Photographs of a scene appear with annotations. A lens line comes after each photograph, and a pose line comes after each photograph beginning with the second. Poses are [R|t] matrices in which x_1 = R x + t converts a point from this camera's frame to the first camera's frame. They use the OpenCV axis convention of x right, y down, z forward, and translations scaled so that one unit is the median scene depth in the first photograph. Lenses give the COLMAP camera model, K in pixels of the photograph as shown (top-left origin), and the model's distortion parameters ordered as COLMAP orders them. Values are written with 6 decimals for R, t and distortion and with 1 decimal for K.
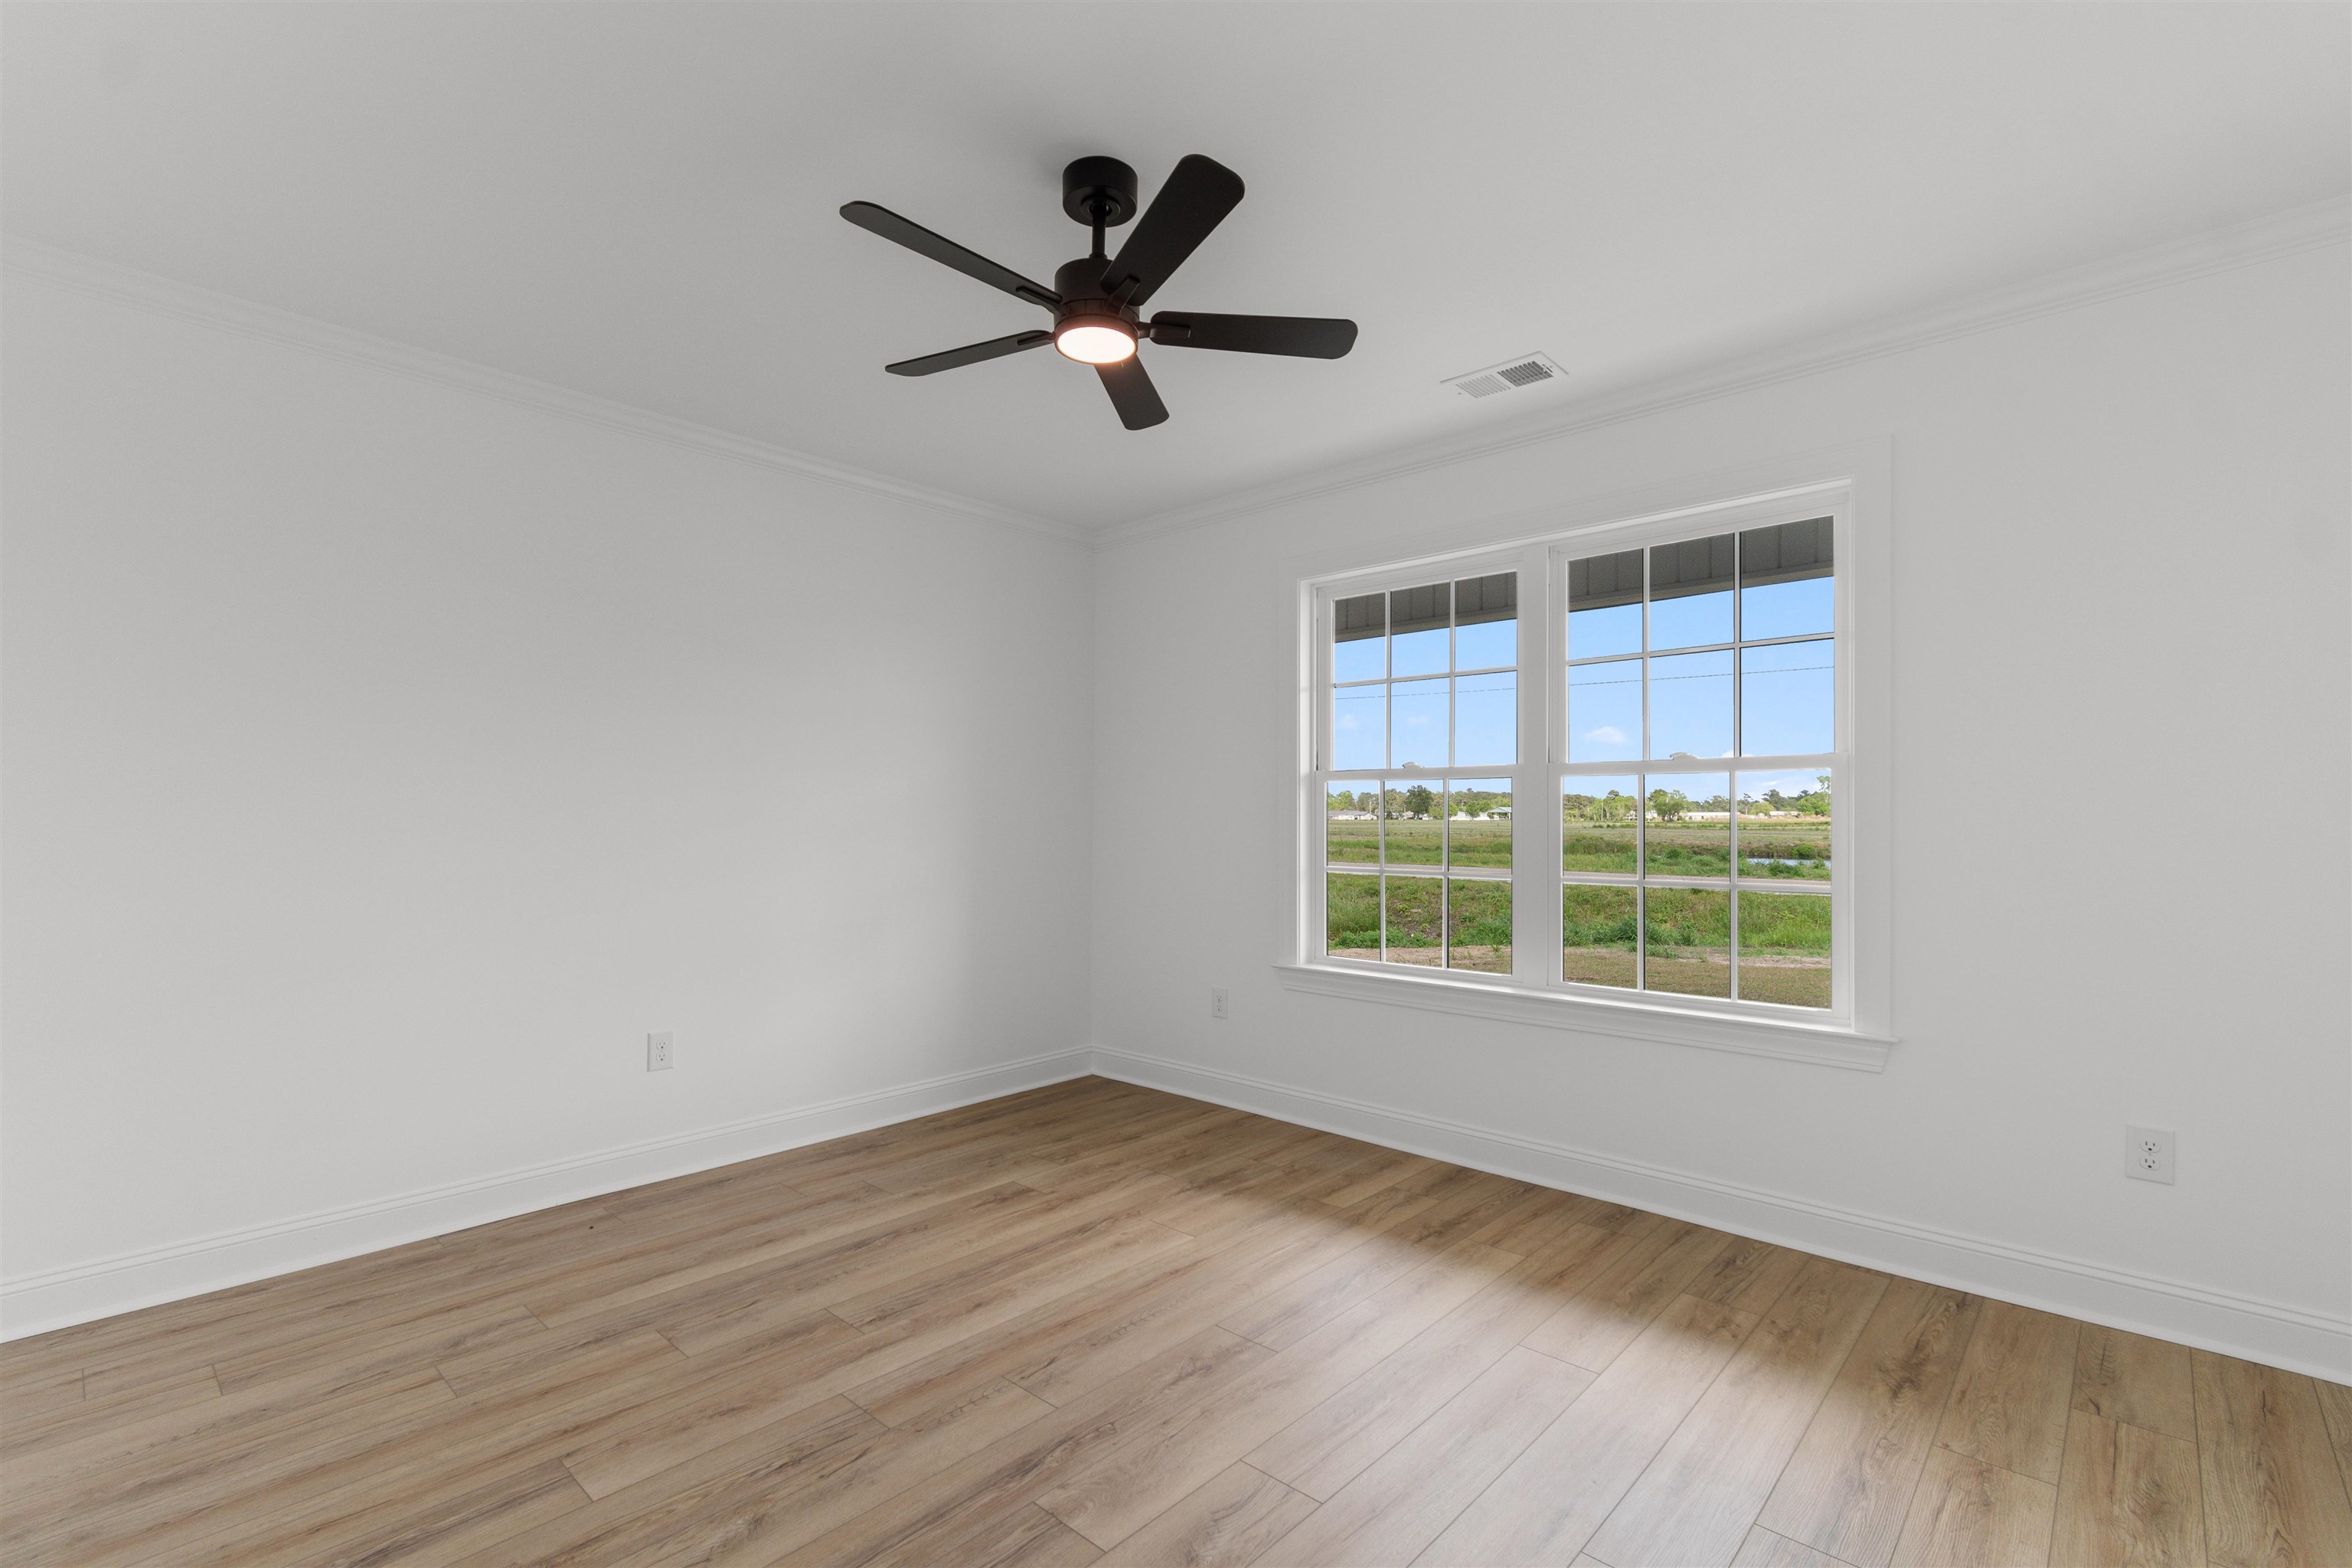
lens RADIAL K [[1052.2, 0, 1176.2], [0, 1052.2, 801.3], [0, 0, 1]] dist [0.003442, 0.000161]
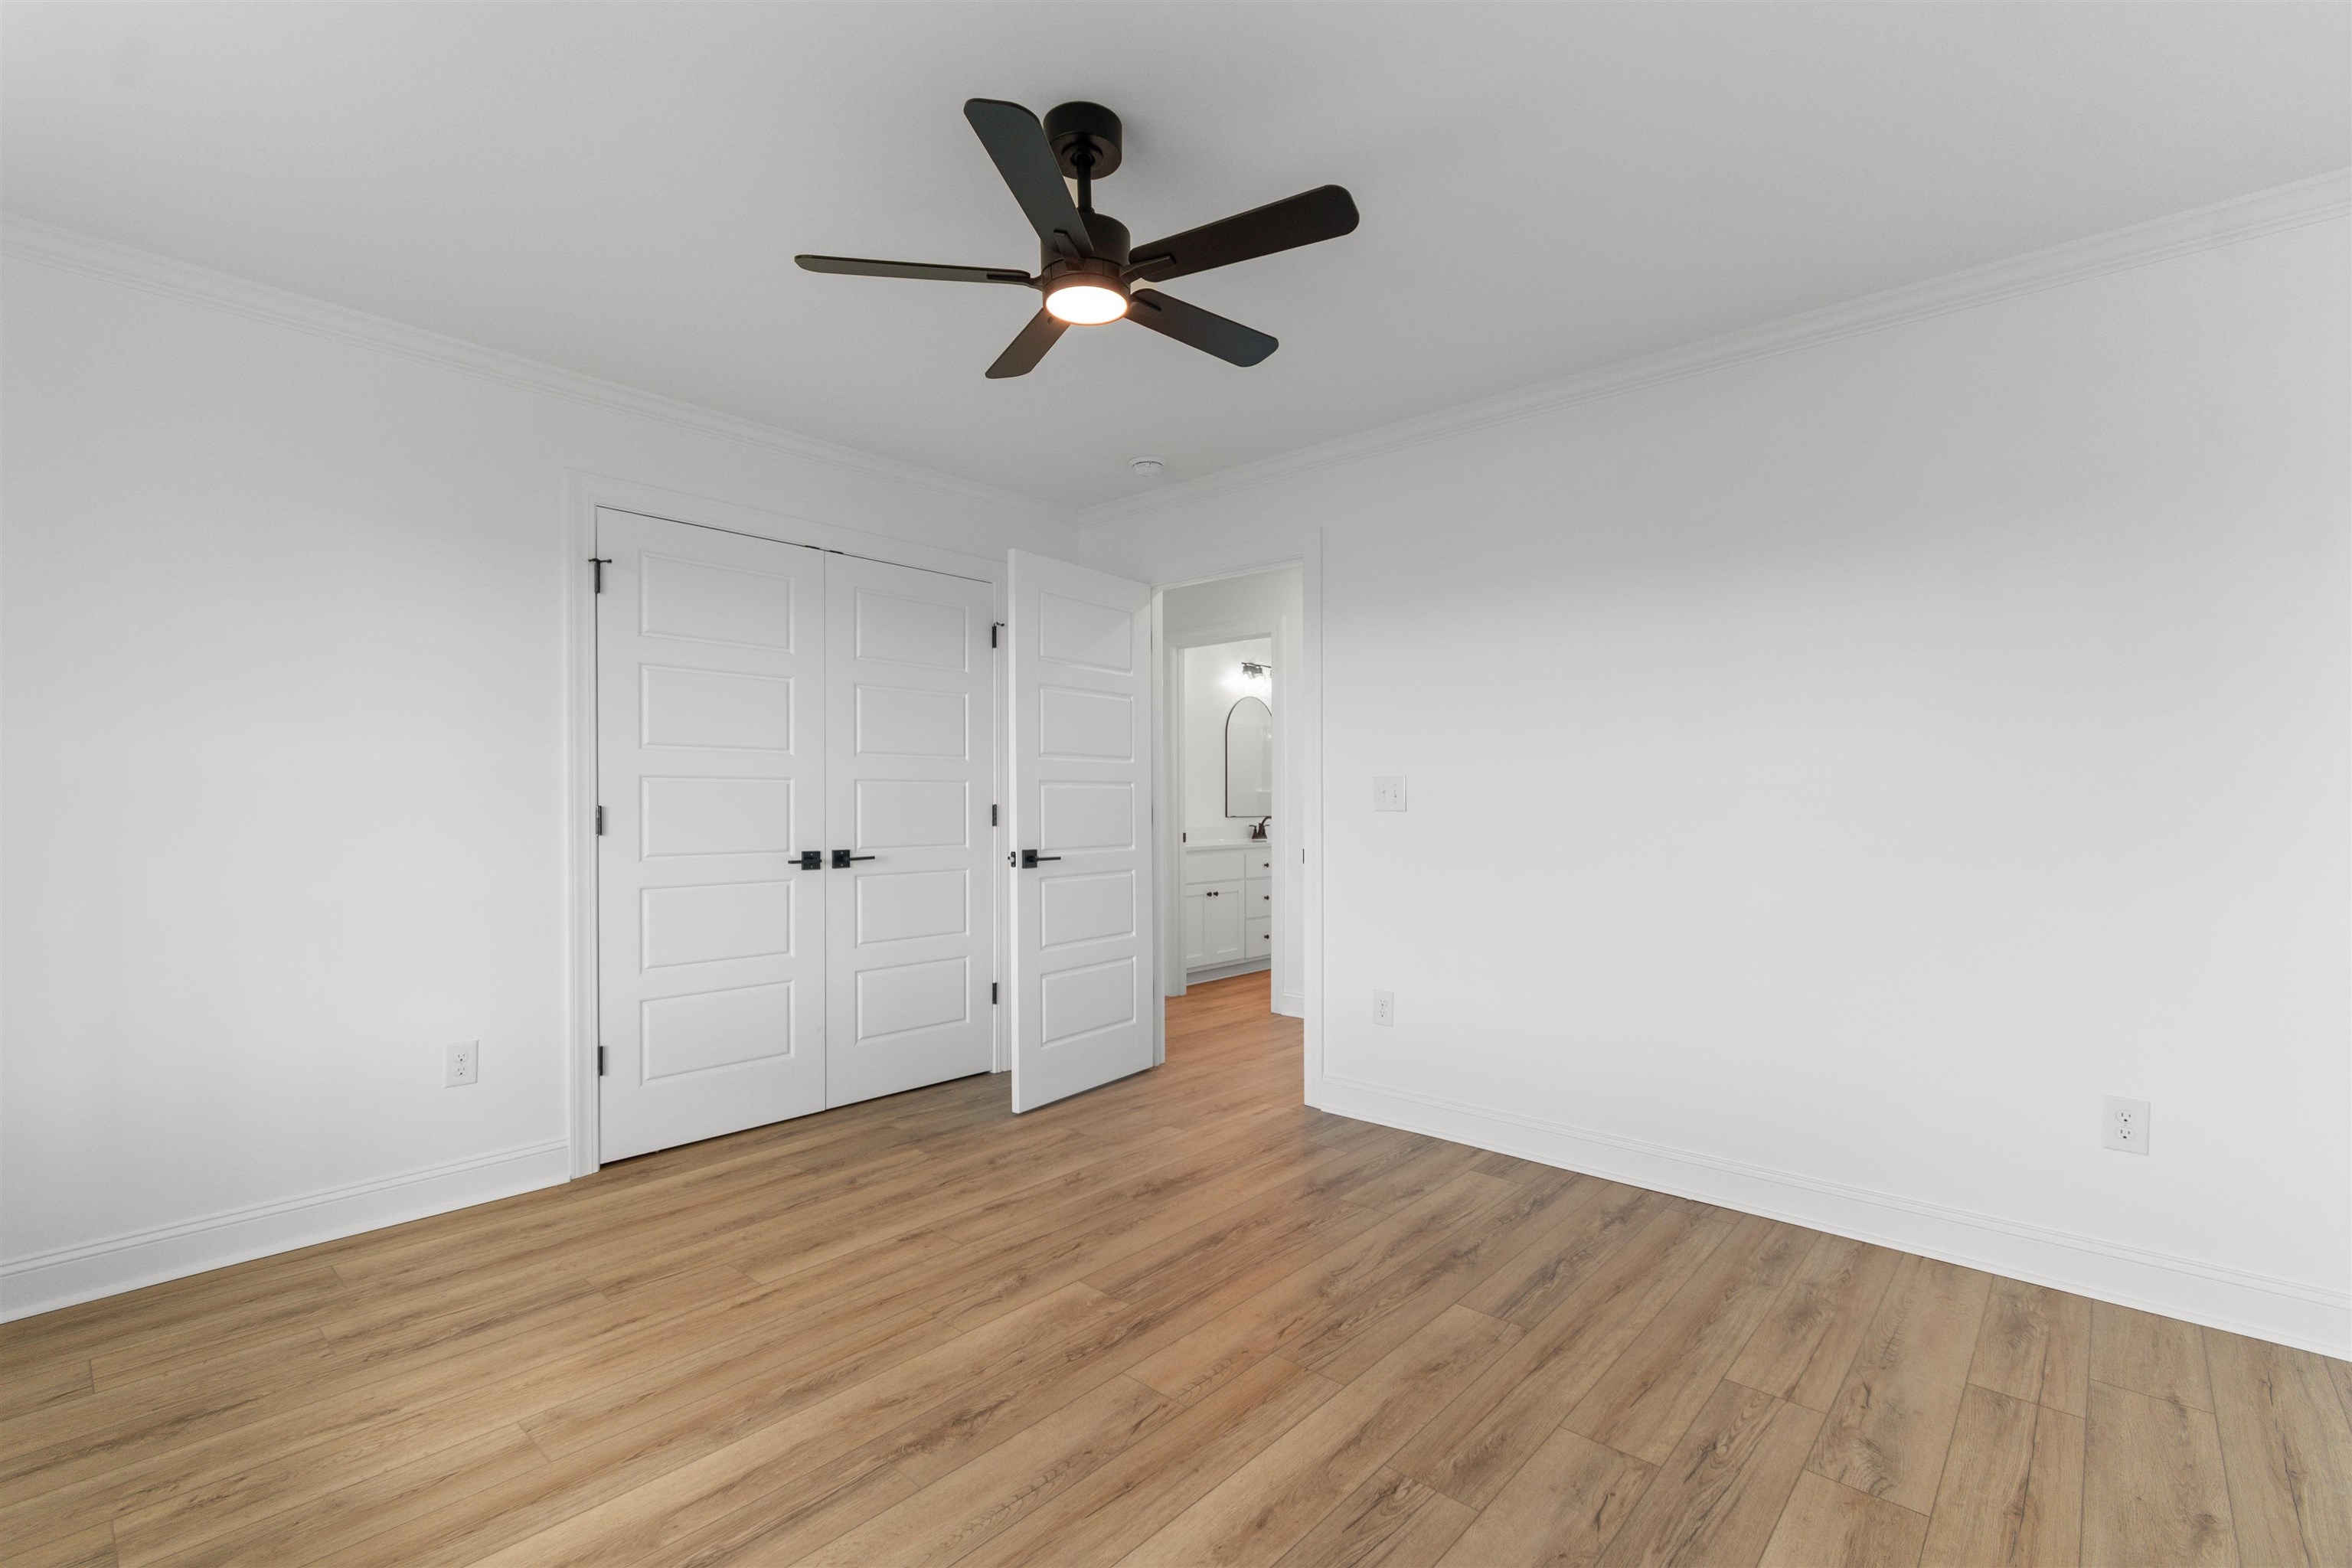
lens RADIAL K [[1052.2, 0, 1175.9], [0, 1052.2, 797.1], [0, 0, 1]] dist [0.003442, 0.000161]
pose [[-0.999917, -0.002534, -0.012594, -0.149050], [-0.002237, 0.999719, -0.023588, 0.038704], [0.012650, -0.023558, -0.999642, 2.017828]]
